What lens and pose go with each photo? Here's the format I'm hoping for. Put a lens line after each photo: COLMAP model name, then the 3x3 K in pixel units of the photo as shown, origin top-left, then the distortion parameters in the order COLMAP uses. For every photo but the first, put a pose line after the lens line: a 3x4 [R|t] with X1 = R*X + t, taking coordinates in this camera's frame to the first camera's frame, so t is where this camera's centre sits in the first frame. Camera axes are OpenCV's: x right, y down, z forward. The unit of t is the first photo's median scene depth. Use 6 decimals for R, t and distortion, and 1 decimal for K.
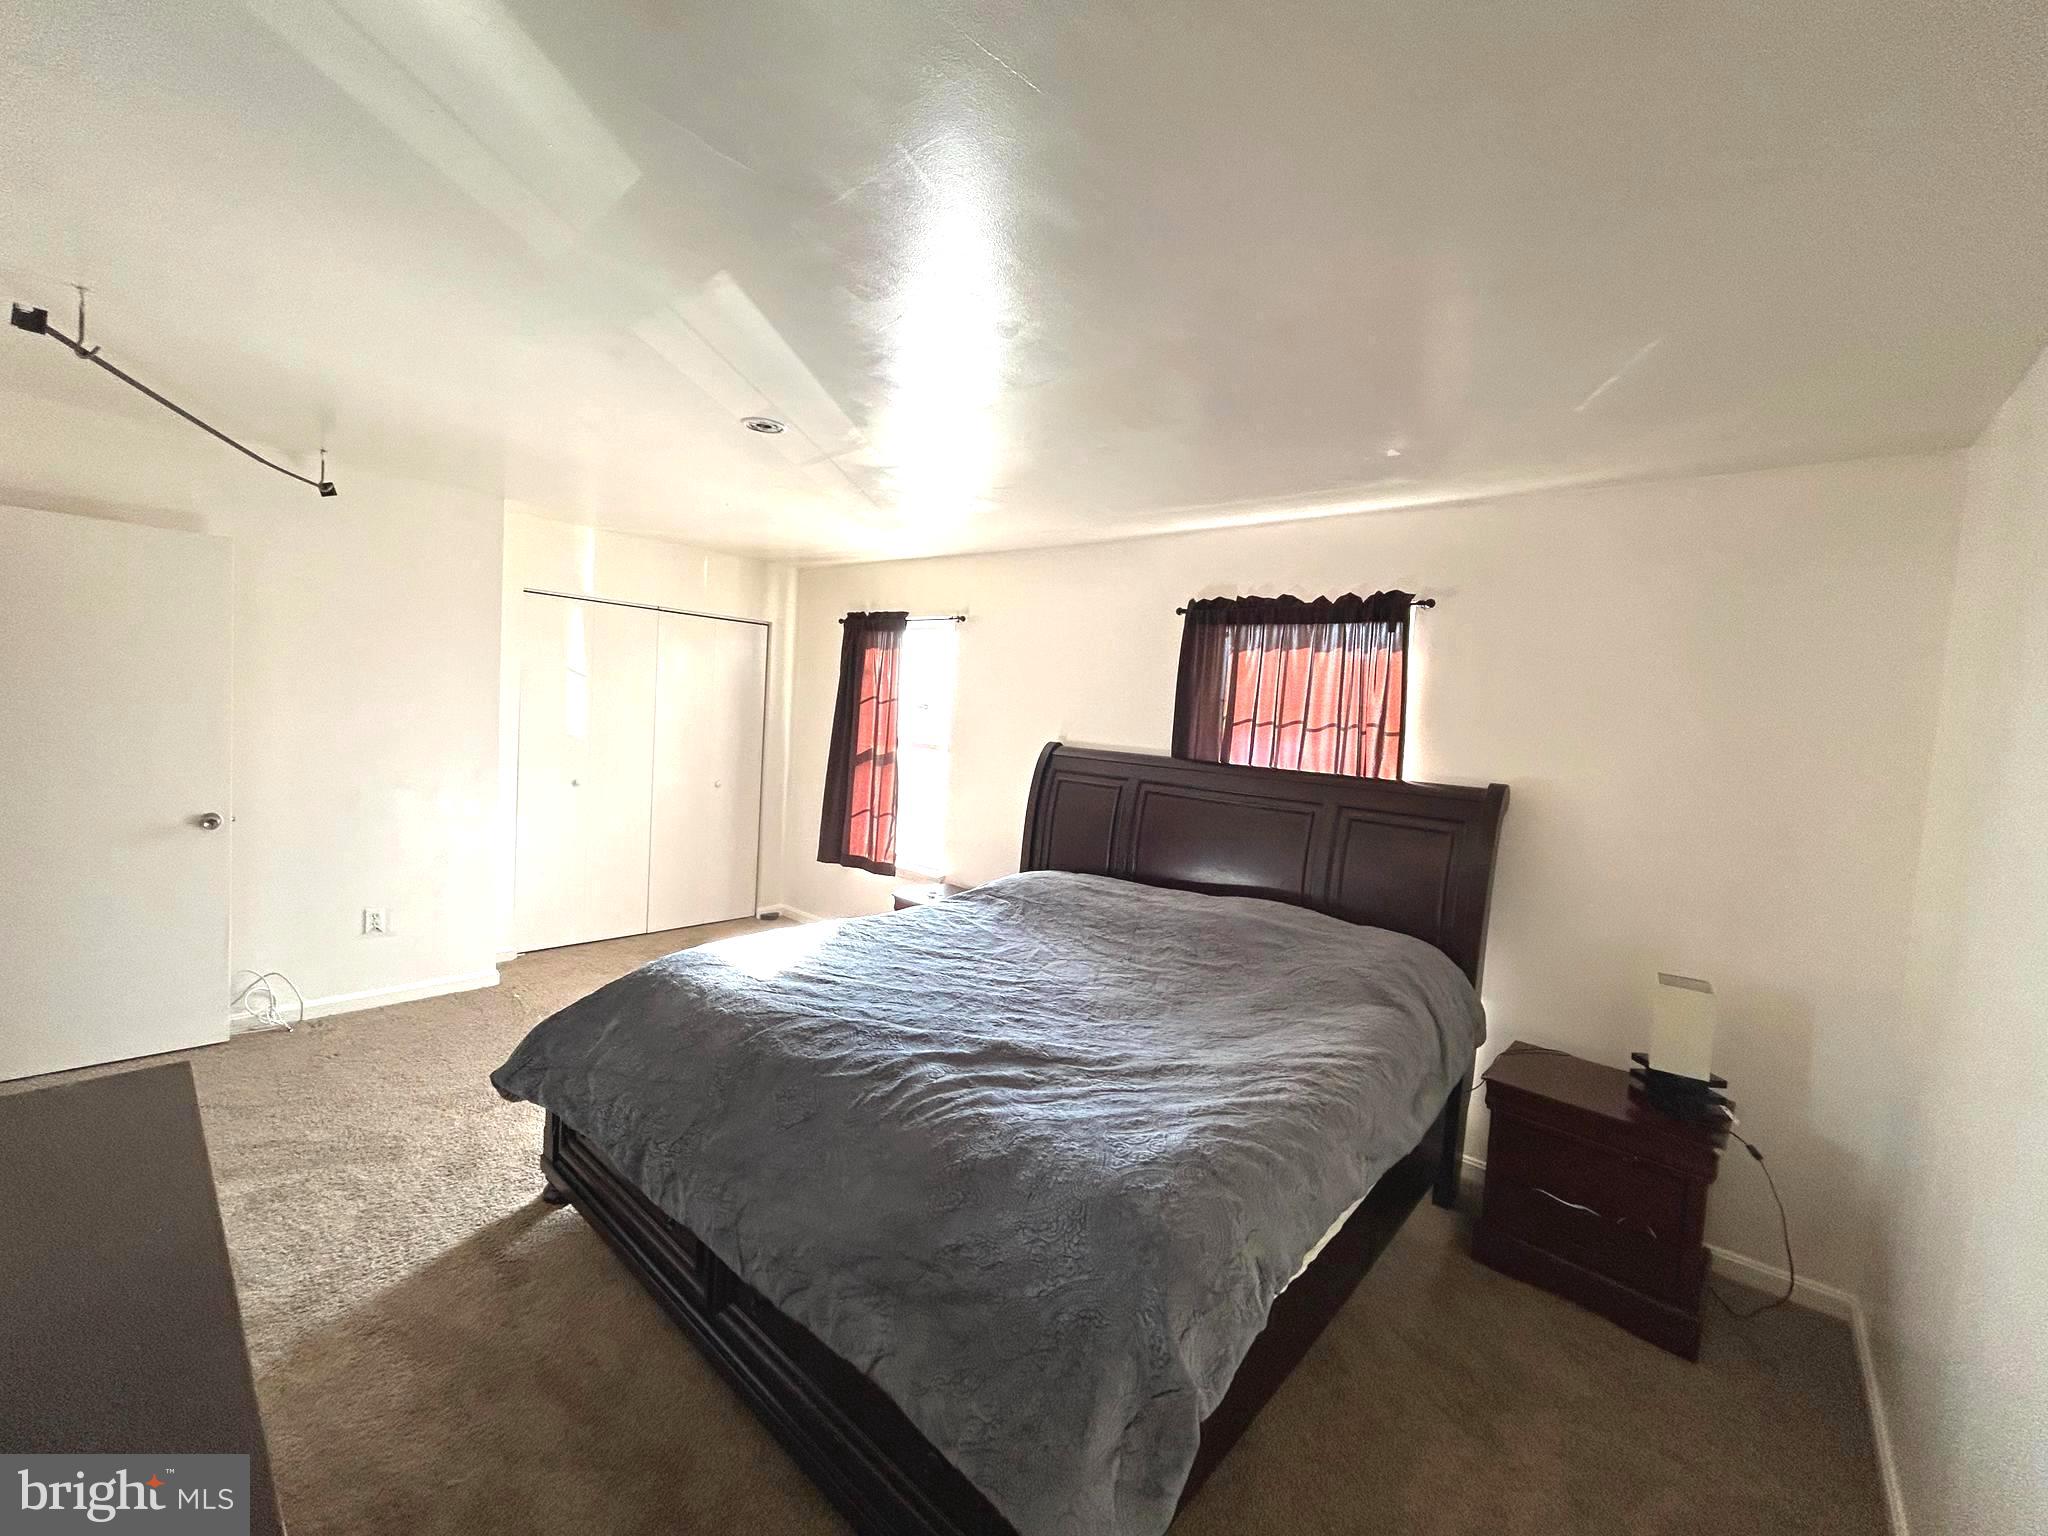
lens RADIAL K [[826.0, 0, 1008.3], [0, 826.0, 772.8], [0, 0, 1]] dist [0.009776, -0.000015]
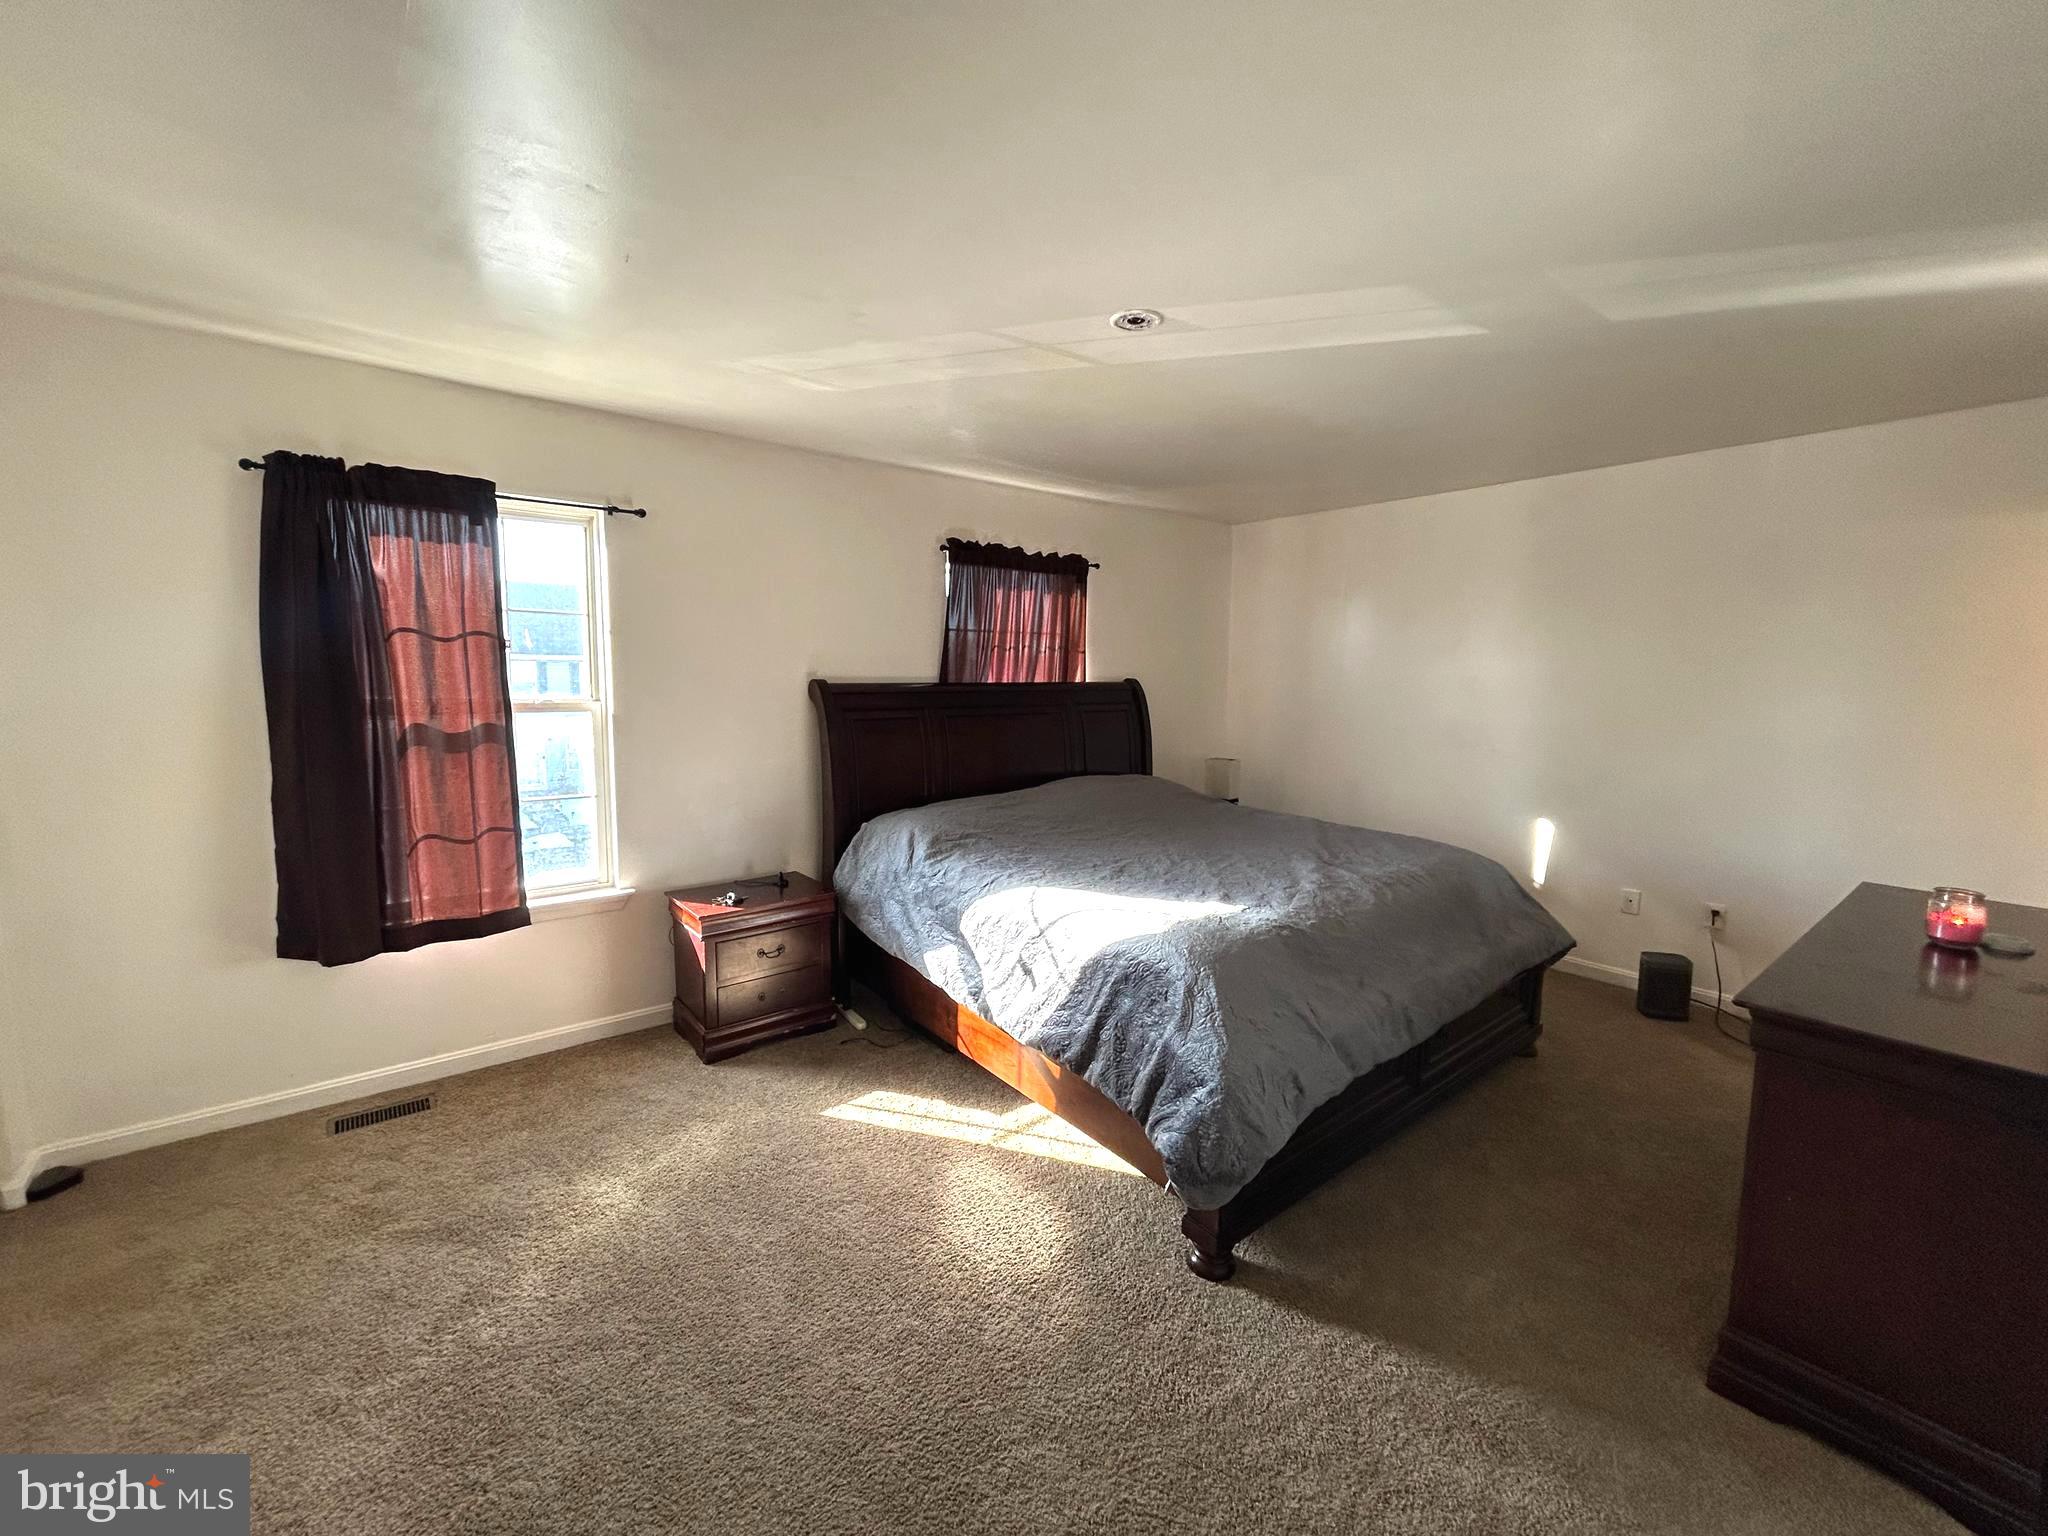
lens RADIAL K [[826.0, 0, 1012.0], [0, 826.0, 765.3], [0, 0, 1]] dist [0.009776, -0.000015]
pose [[0.171476, -0.195219, 0.965653, -0.915084], [0.067045, 0.980211, 0.186257, -0.115419], [-0.982904, 0.032804, 0.181171, 0.744776]]
